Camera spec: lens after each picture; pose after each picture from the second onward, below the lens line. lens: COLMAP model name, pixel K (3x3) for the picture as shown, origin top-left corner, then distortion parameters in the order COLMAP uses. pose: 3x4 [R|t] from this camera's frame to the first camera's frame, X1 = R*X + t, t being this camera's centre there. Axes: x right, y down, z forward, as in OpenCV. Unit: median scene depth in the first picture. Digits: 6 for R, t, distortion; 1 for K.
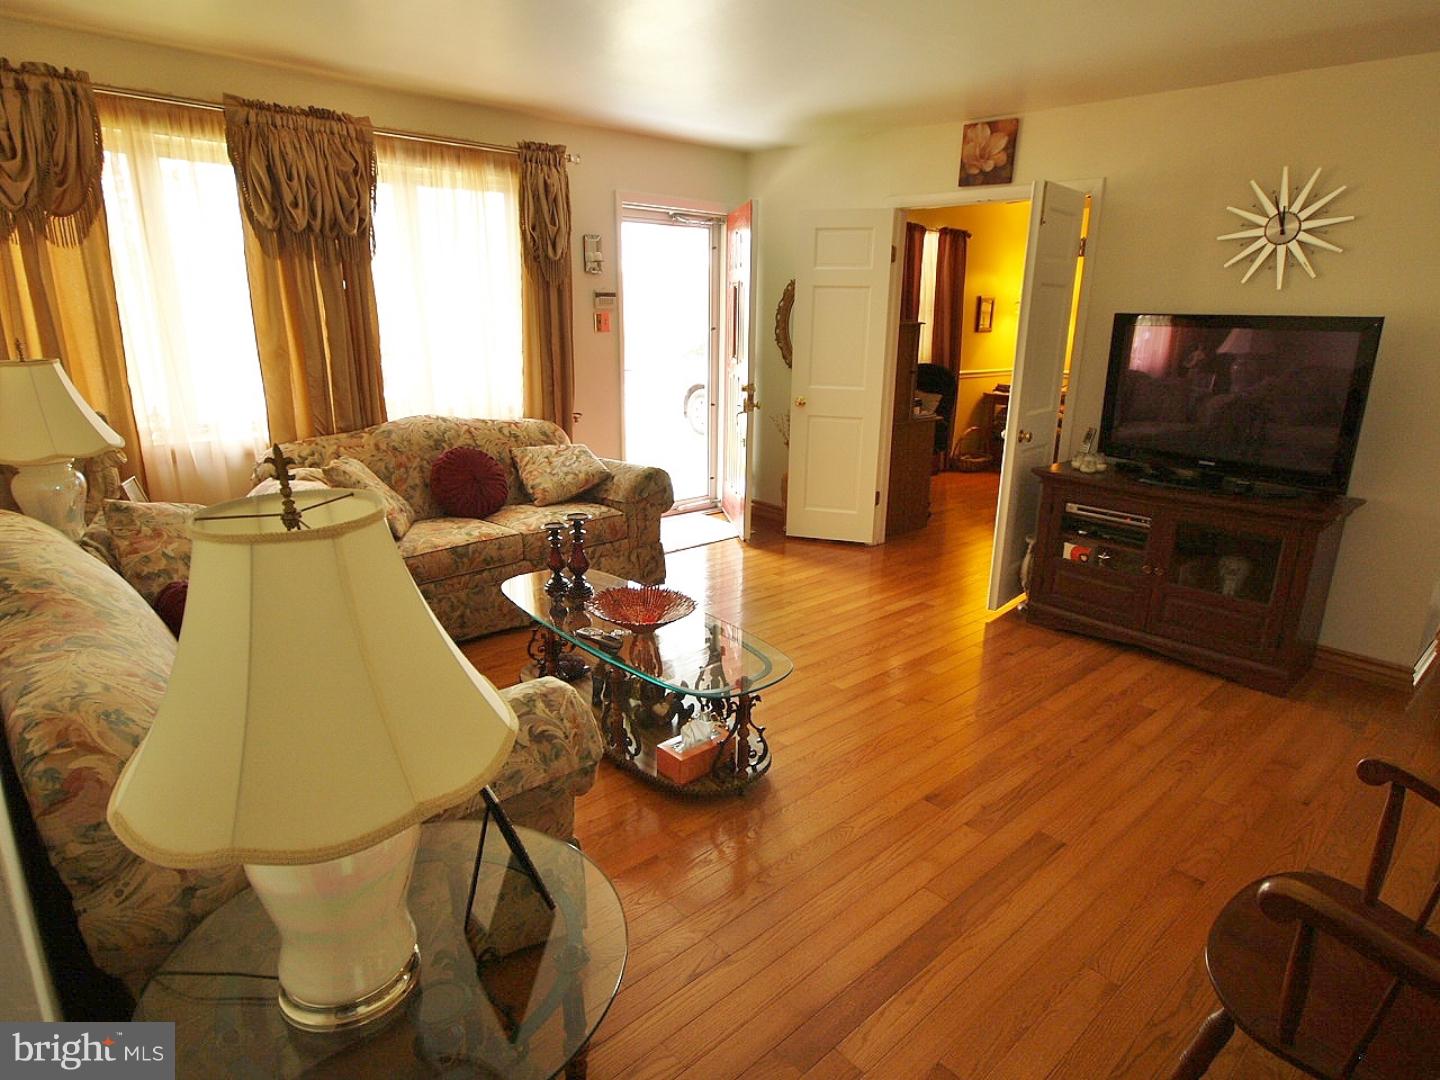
lens RADIAL K [[844.7, 0, 725.2], [0, 844.7, 552.3], [0, 0, 1]] dist [-0.004727, 0.002613]
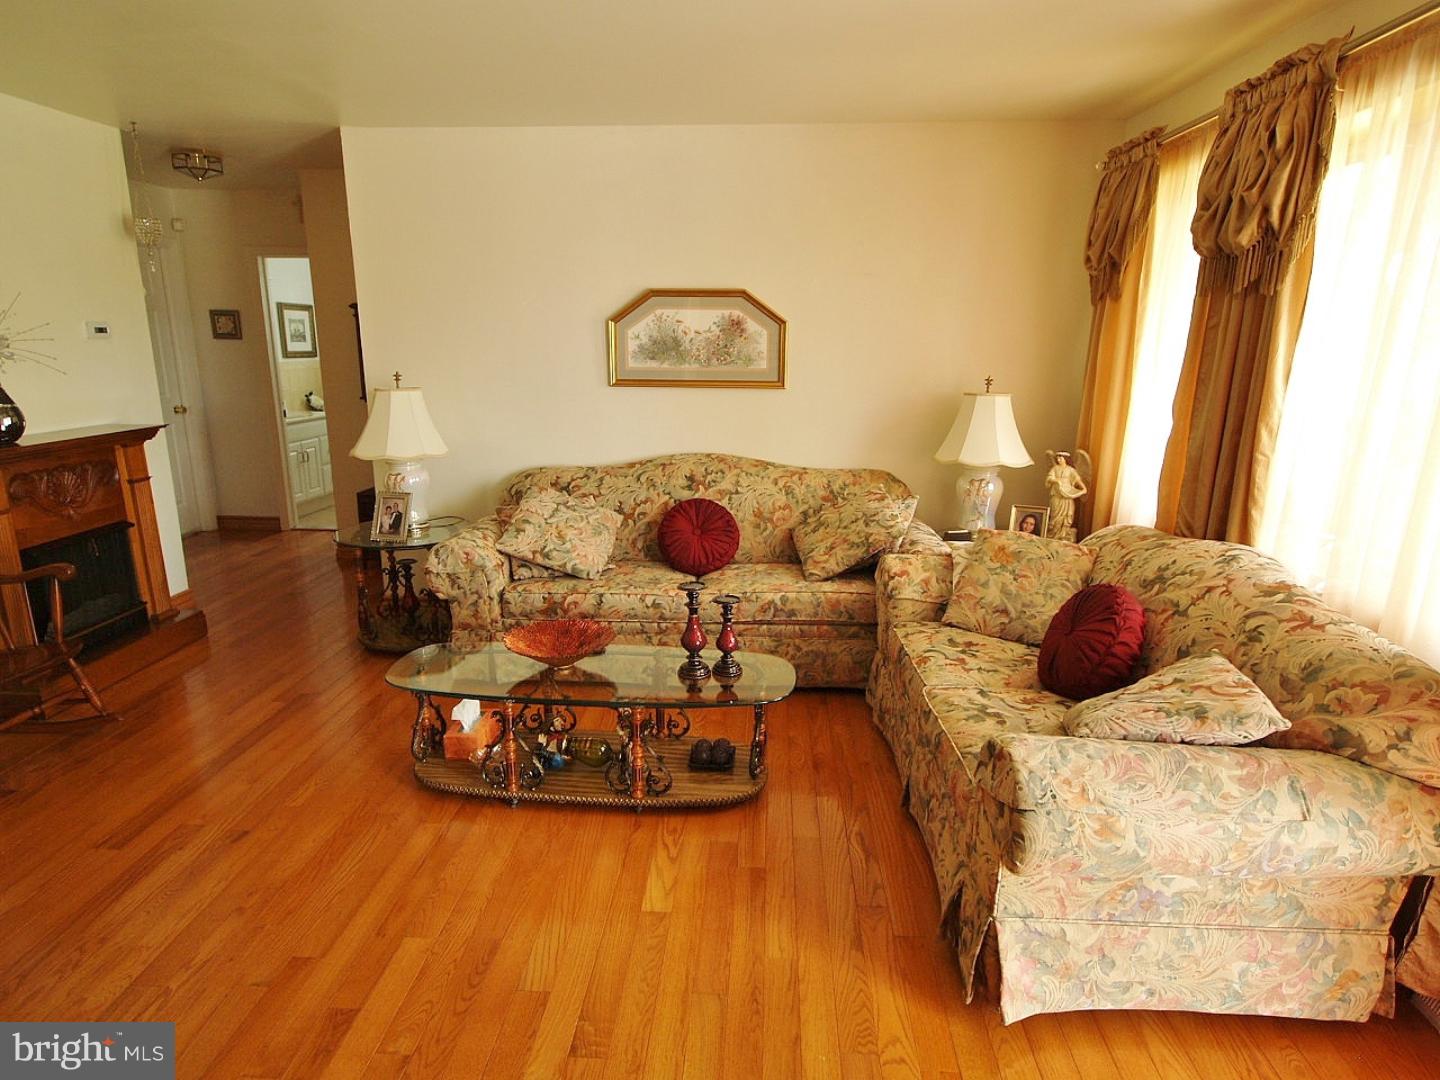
lens RADIAL K [[844.7, 0, 725.2], [0, 844.7, 552.3], [0, 0, 1]] dist [-0.004727, 0.002613]
pose [[-0.724537, 0.149959, -0.672725, 0.279461], [-0.212999, 0.879551, 0.425466, -0.328549], [0.655498, 0.451555, -0.605326, 1.118889]]
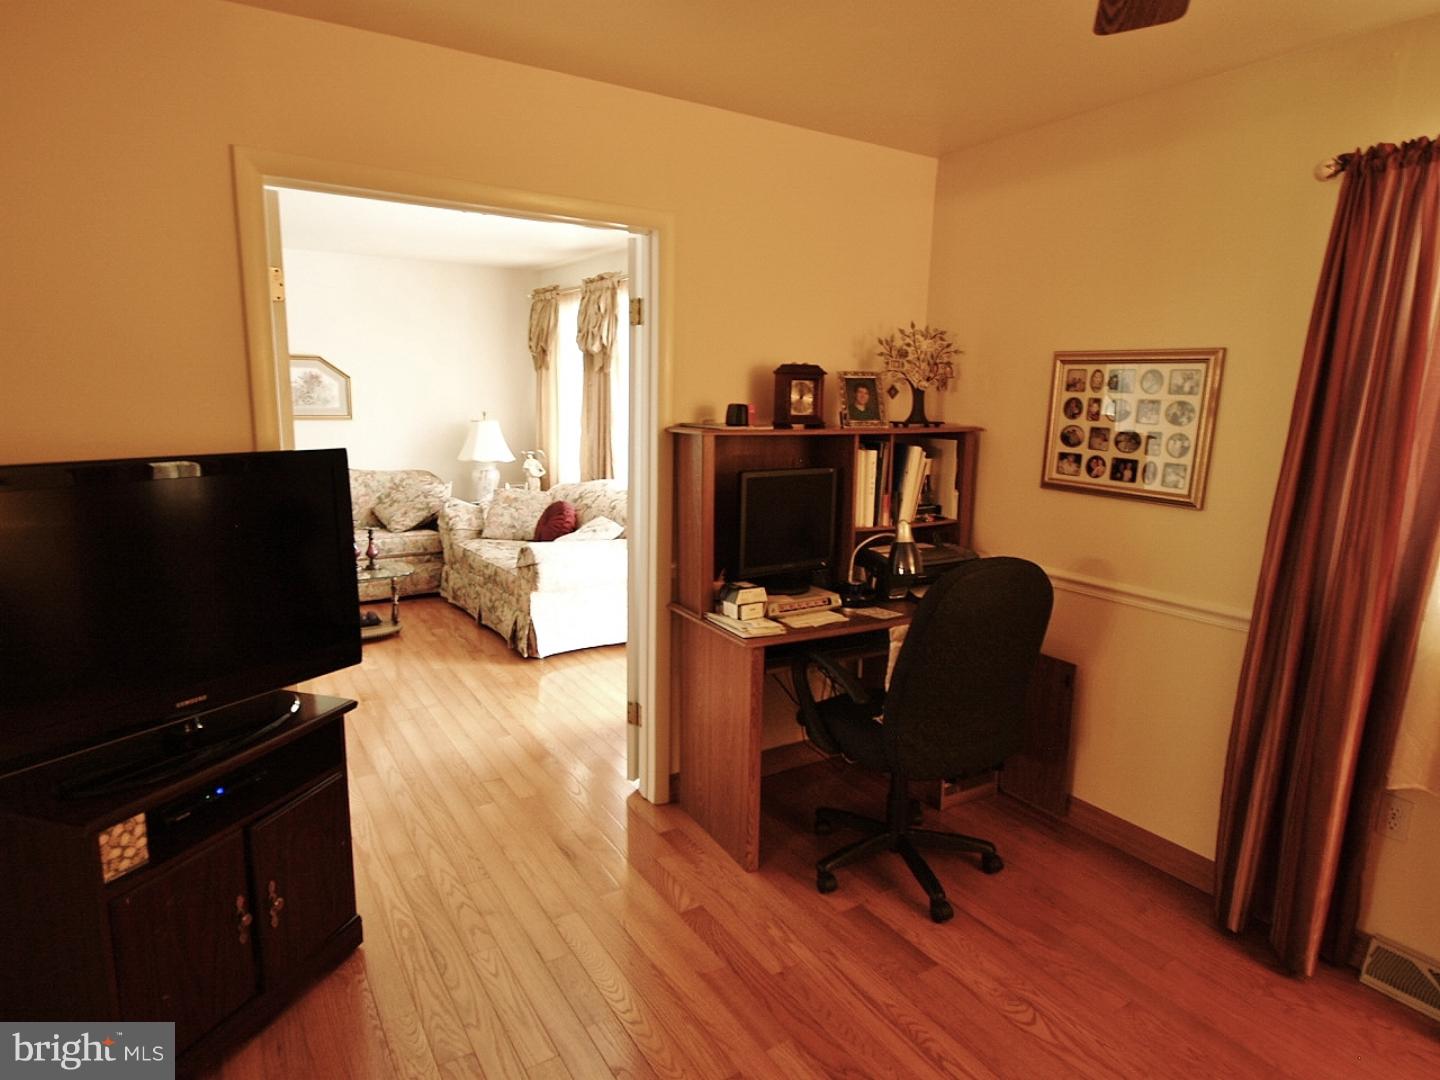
lens RADIAL K [[864.0, 0, 724.1], [0, 864.0, 549.3], [0, 0, 1]] dist [-0.004389, 0.000681]
pose [[-0.197143, 0.158907, -0.967411, 0.934122], [-0.299164, 0.929959, 0.213720, -0.405199], [0.933614, 0.331548, -0.135795, 1.387112]]
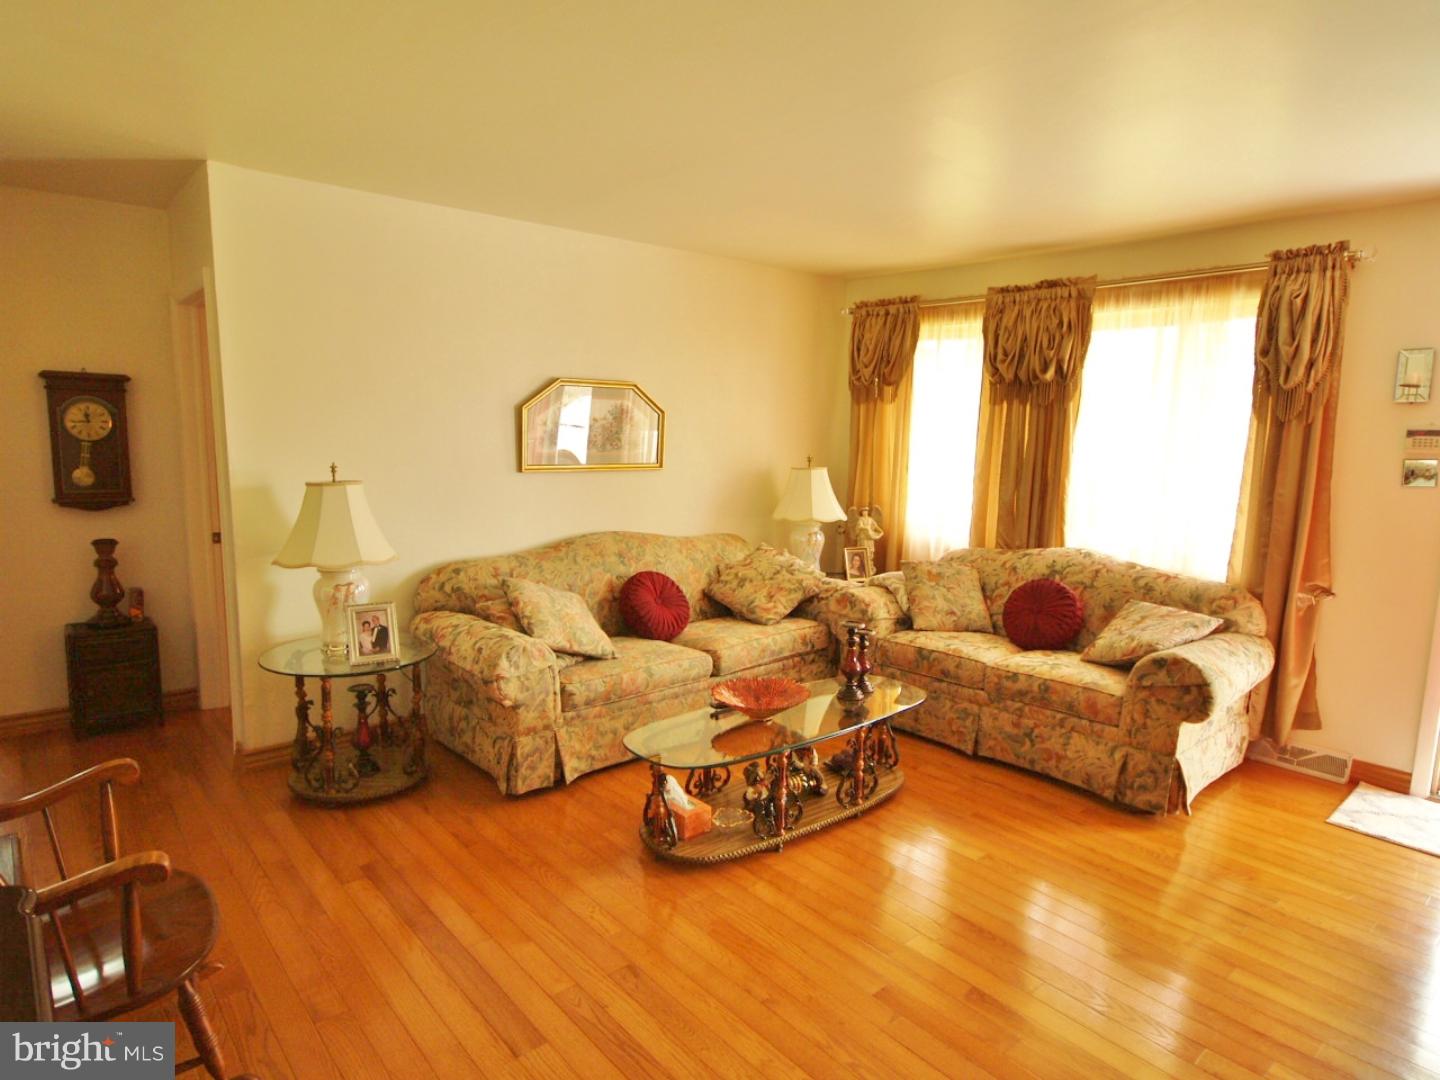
lens RADIAL K [[844.7, 0, 725.2], [0, 844.7, 552.3], [0, 0, 1]] dist [-0.004727, 0.002613]
pose [[-0.034072, 0.129584, -0.990983, 0.652967], [-0.302001, 0.943870, 0.133807, -0.164553], [0.952699, 0.303837, 0.006975, 0.591257]]
